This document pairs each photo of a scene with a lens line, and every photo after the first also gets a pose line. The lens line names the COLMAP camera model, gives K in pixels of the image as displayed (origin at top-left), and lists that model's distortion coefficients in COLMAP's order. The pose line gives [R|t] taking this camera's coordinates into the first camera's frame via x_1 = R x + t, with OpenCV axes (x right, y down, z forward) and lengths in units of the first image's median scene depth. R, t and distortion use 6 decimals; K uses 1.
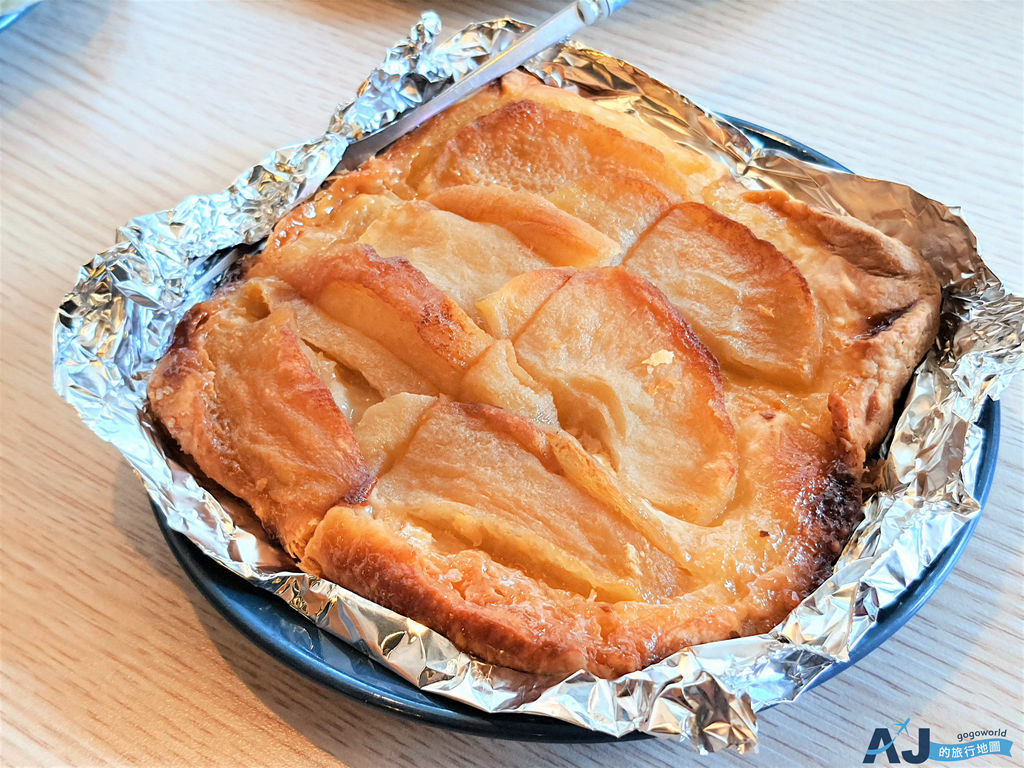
lens RADIAL K [[778.1, 0, 442.6], [0, 778.1, 459.5], [0, 0, 1]] dist [0.080678, 0.001381]
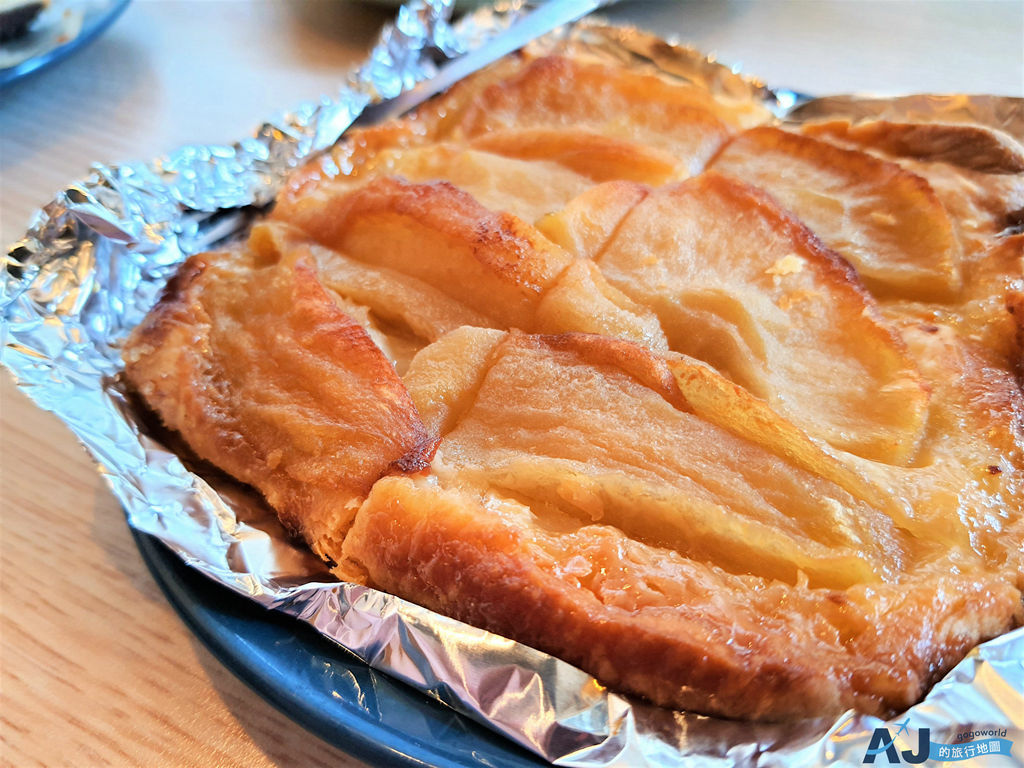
lens RADIAL K [[776.0, 0, 512.0], [0, 776.0, 384.0], [0, 0, 1]] dist [0.078565, -0.184351]
pose [[0.996222, -0.068854, 0.052917, -0.047102], [0.073508, 0.993069, -0.091704, 0.040545], [-0.046236, 0.095248, 0.994379, 0.260071]]
